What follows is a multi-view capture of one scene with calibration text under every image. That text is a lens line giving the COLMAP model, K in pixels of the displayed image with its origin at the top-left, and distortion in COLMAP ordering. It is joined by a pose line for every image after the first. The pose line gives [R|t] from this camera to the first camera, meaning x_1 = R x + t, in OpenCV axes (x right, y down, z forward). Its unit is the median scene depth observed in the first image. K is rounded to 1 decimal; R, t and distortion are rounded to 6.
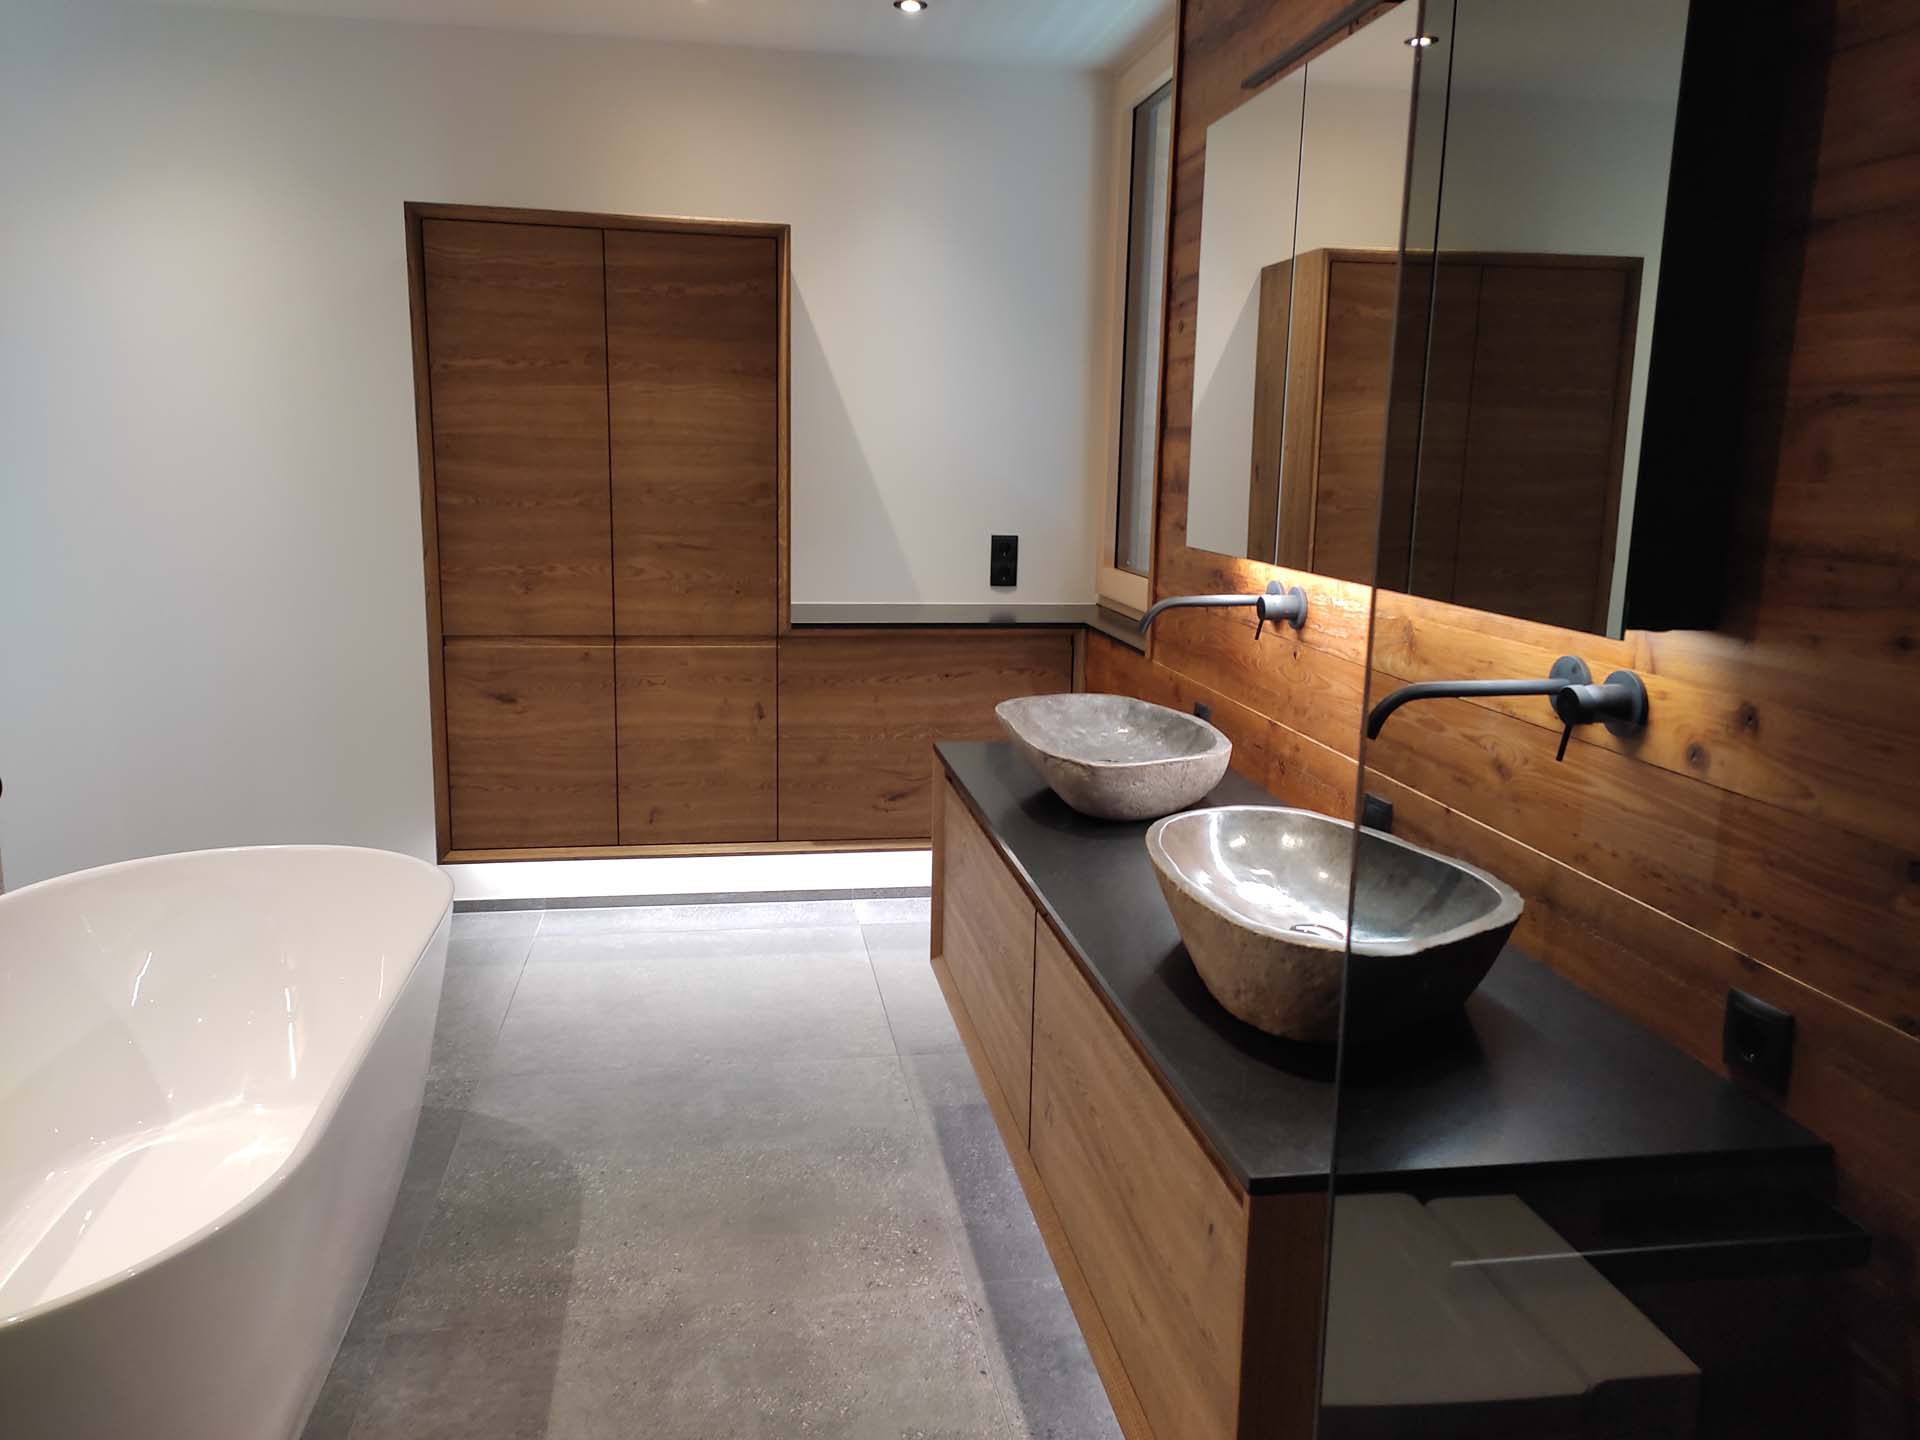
lens RADIAL K [[1432.1, 0, 949.4], [0, 1432.1, 721.2], [0, 0, 1]] dist [0.044965, -0.052406]
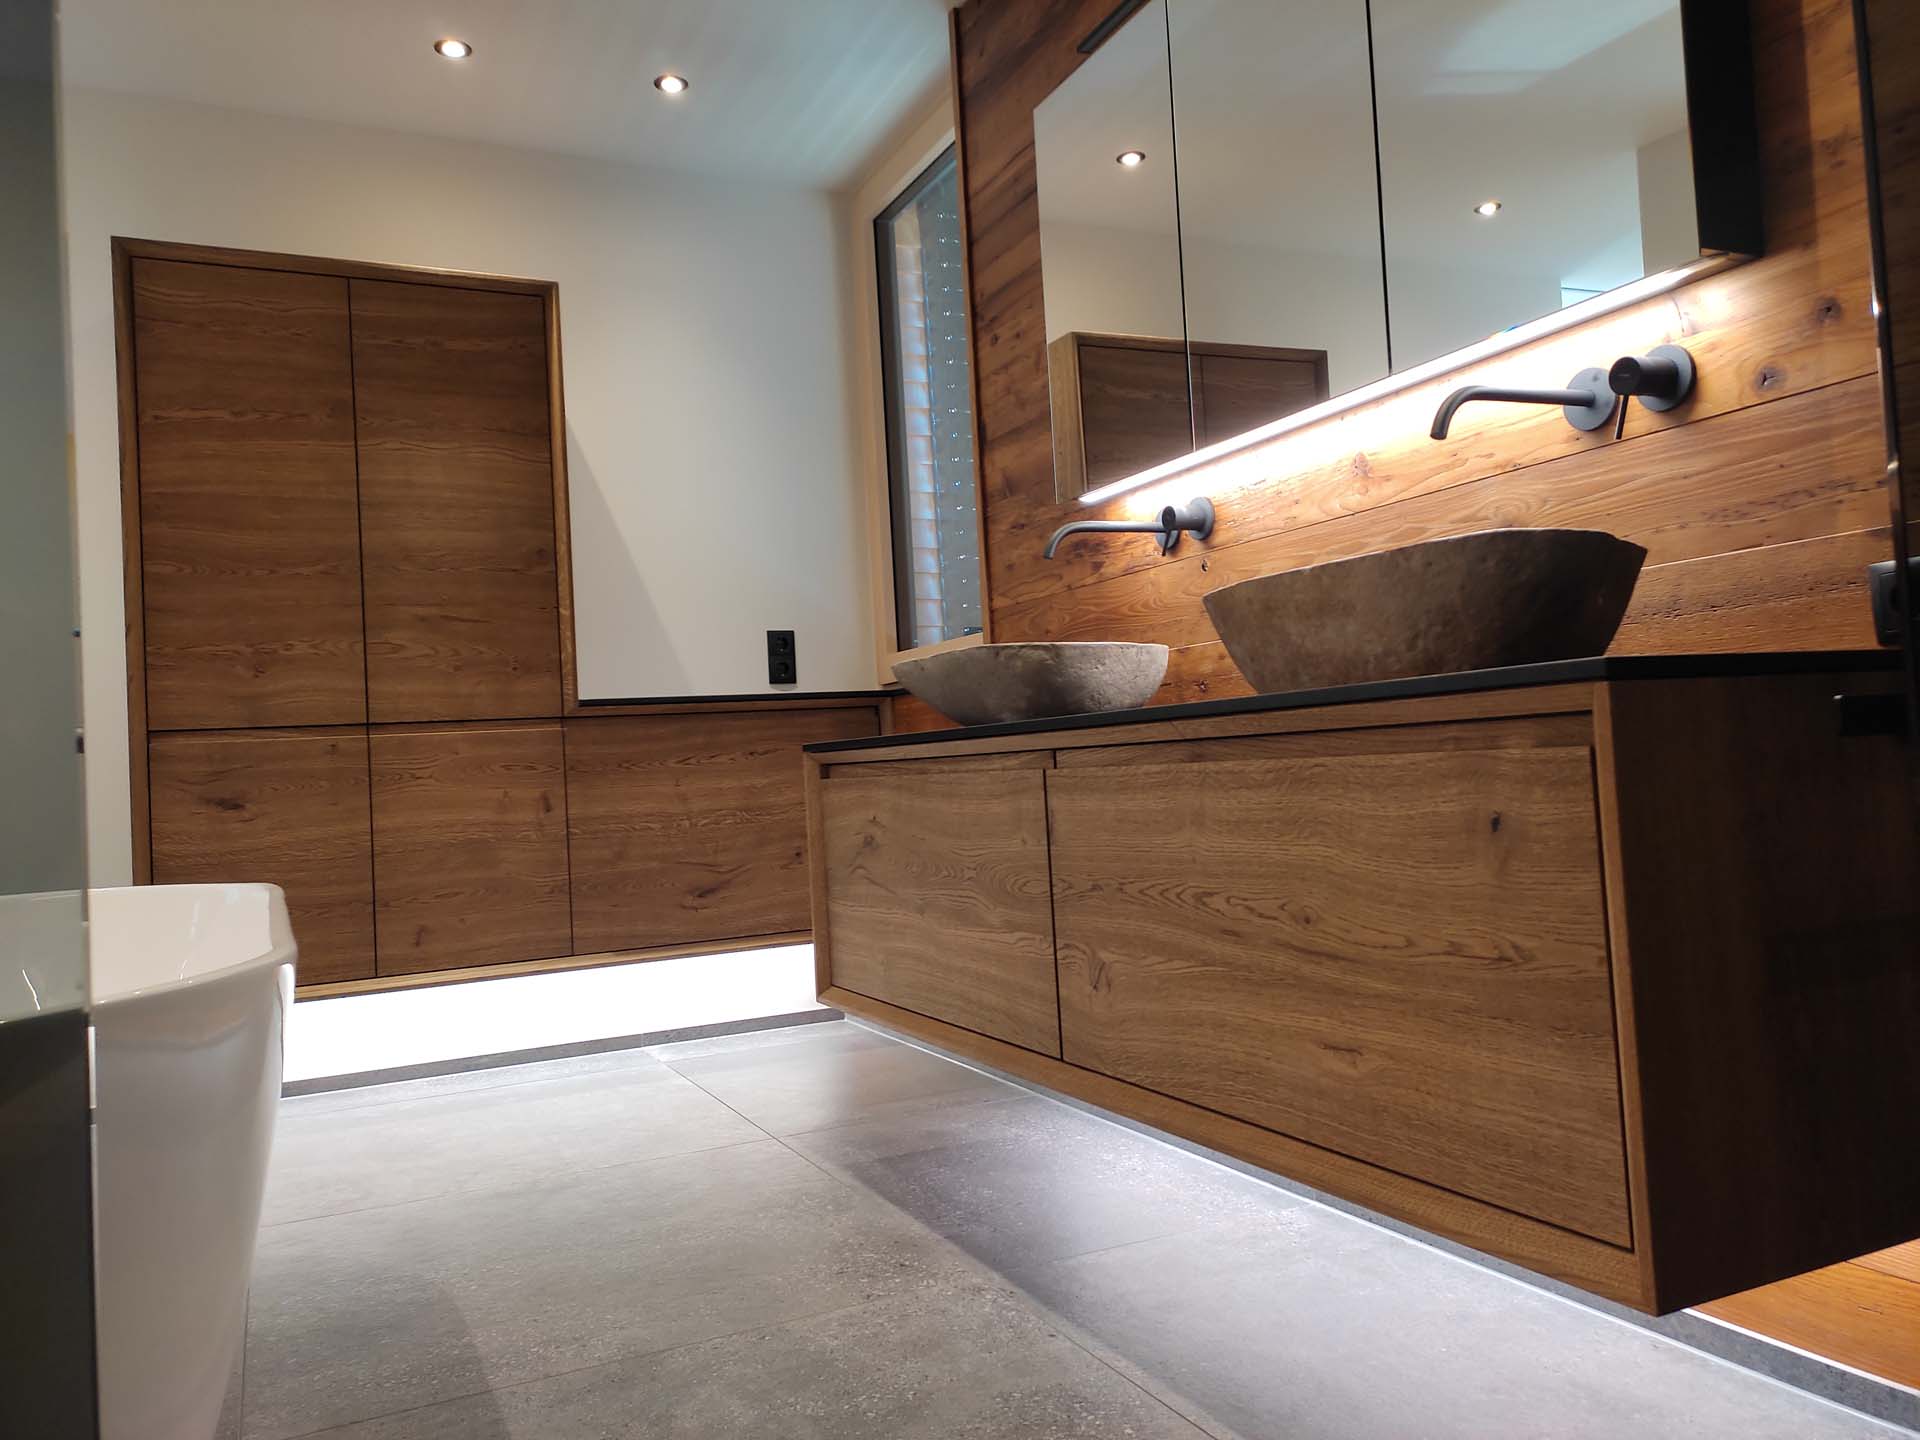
lens RADIAL K [[1432.1, 0, 967.9], [0, 1432.1, 720.8], [0, 0, 1]] dist [0.044965, -0.052406]
pose [[0.954845, -0.061561, 0.290657, -0.143846], [0.126206, 0.969690, -0.209223, 0.167833], [-0.268967, 0.236458, 0.933673, 0.100188]]
